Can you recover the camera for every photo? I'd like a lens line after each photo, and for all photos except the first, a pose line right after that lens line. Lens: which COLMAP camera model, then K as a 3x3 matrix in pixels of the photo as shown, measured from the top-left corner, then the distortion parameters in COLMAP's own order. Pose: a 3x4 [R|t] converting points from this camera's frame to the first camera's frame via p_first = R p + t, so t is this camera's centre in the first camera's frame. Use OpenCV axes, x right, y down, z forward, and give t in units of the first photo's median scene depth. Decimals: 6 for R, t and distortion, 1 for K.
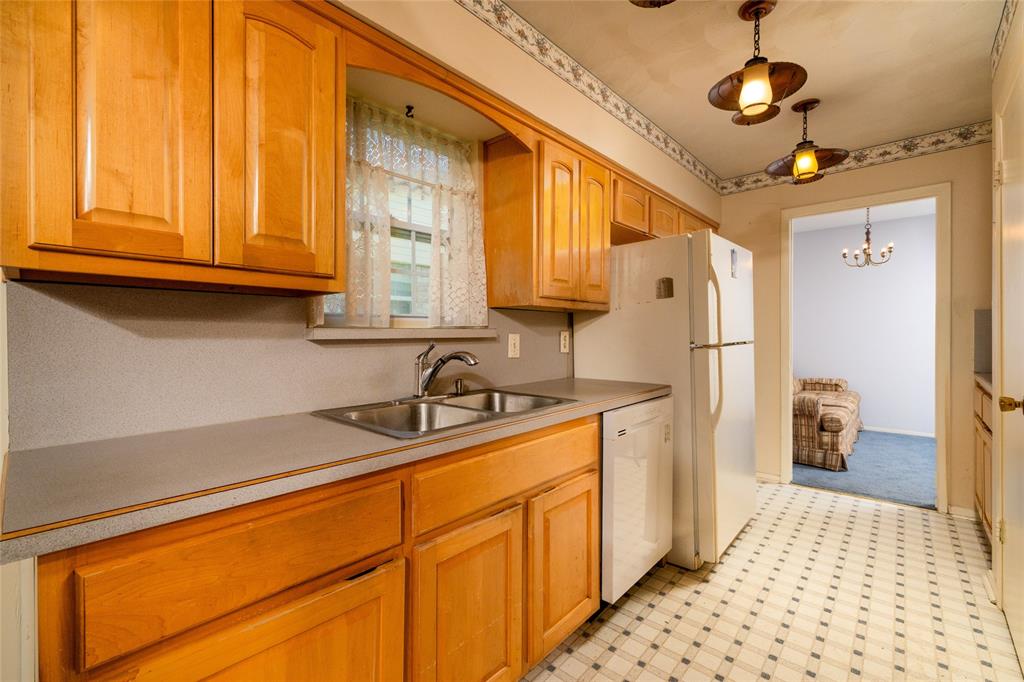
lens RADIAL K [[442.3, 0, 507.1], [0, 442.3, 339.0], [0, 0, 1]] dist [-0.006528, 0.002647]
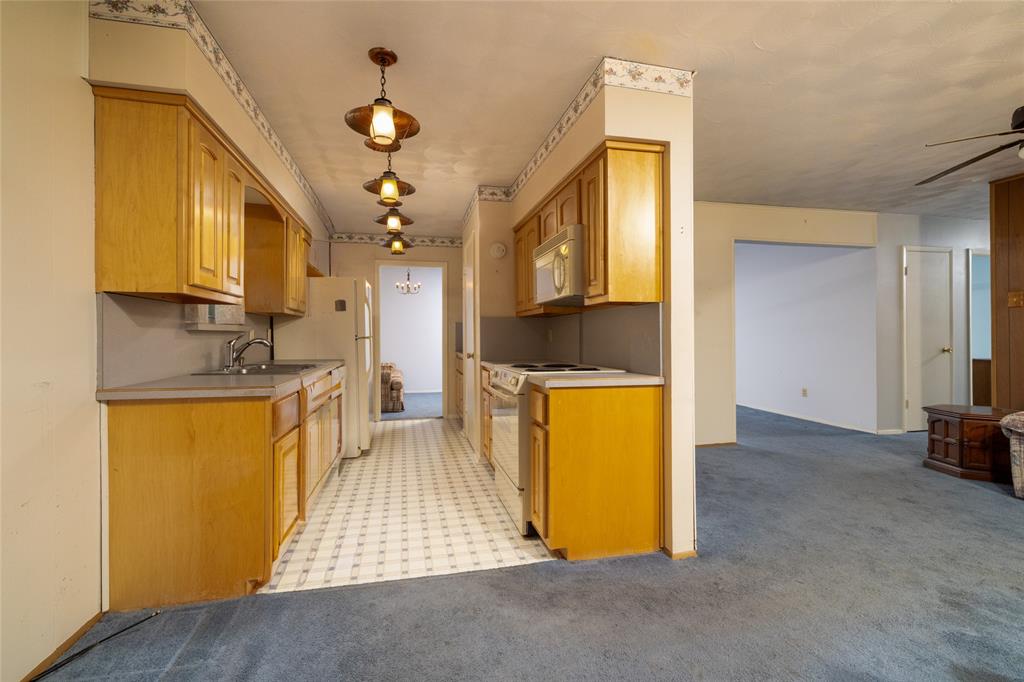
lens RADIAL K [[442.3, 0, 505.5], [0, 442.3, 338.4], [0, 0, 1]] dist [-0.006528, 0.002647]
pose [[0.573459, 0.000209, 0.819234, -0.788035], [0.005681, 0.999975, -0.004231, 0.031669], [-0.819215, 0.007080, 0.573443, -0.618588]]
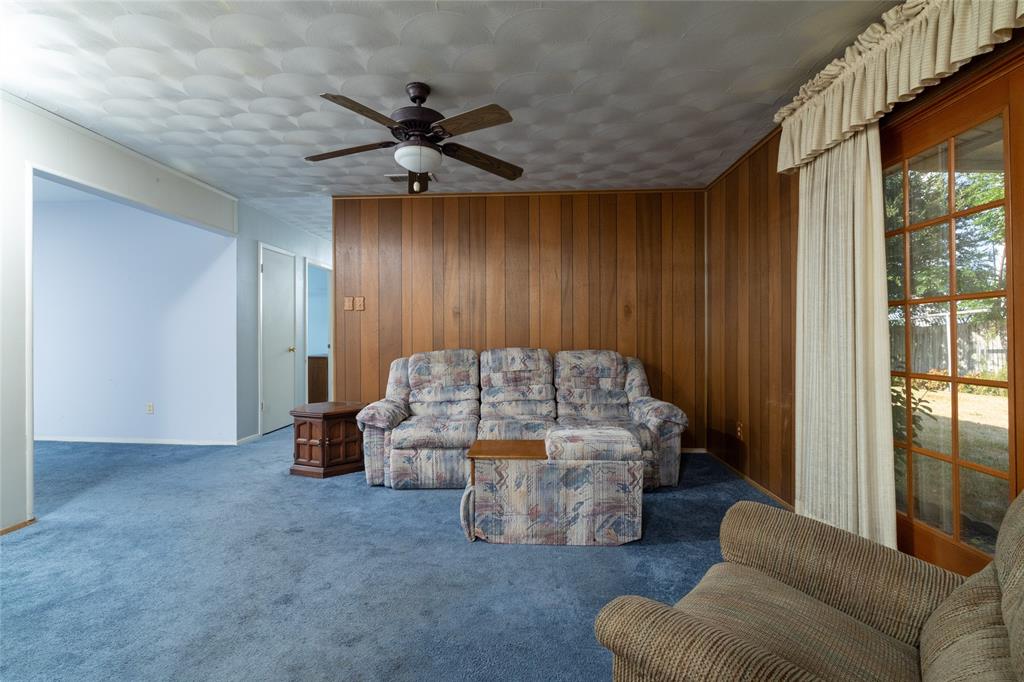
lens RADIAL K [[442.3, 0, 502.4], [0, 442.3, 336.7], [0, 0, 1]] dist [-0.006528, 0.002647]
pose [[-0.630395, 0.002275, 0.776271, -0.163388], [0.005048, 0.999987, 0.001169, 0.029710], [-0.776258, 0.004655, -0.630398, -0.547663]]
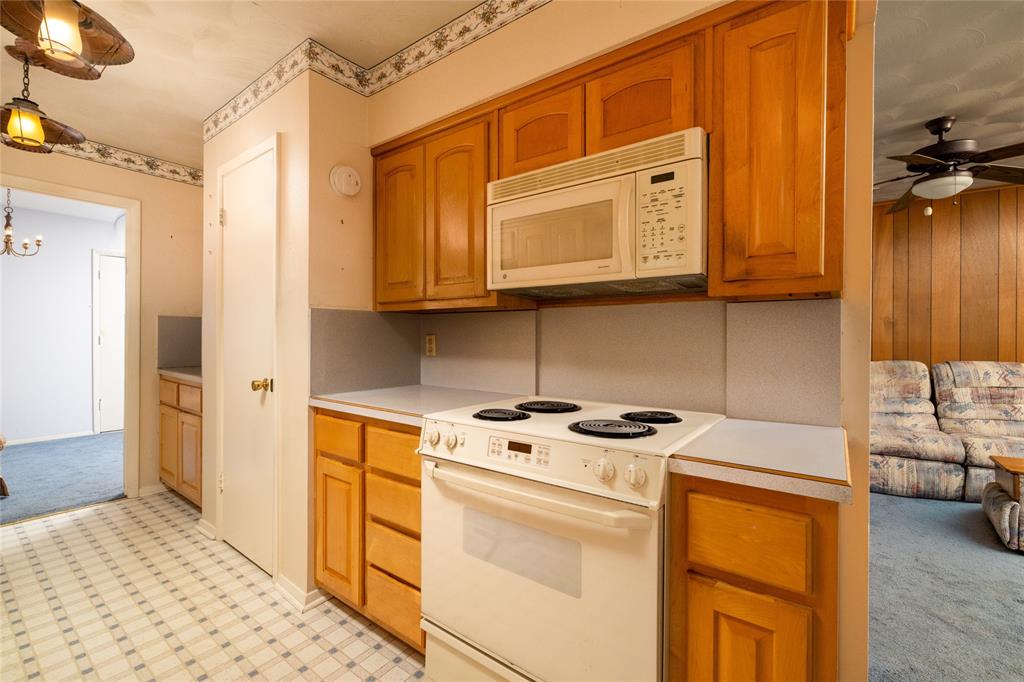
lens RADIAL K [[442.3, 0, 505.1], [0, 442.3, 339.2], [0, 0, 1]] dist [-0.006528, 0.002647]
pose [[-0.087087, 0.002153, 0.996198, -0.262371], [-0.000605, 0.999997, -0.002214, -0.000133], [-0.996201, -0.000795, -0.087086, 0.221727]]
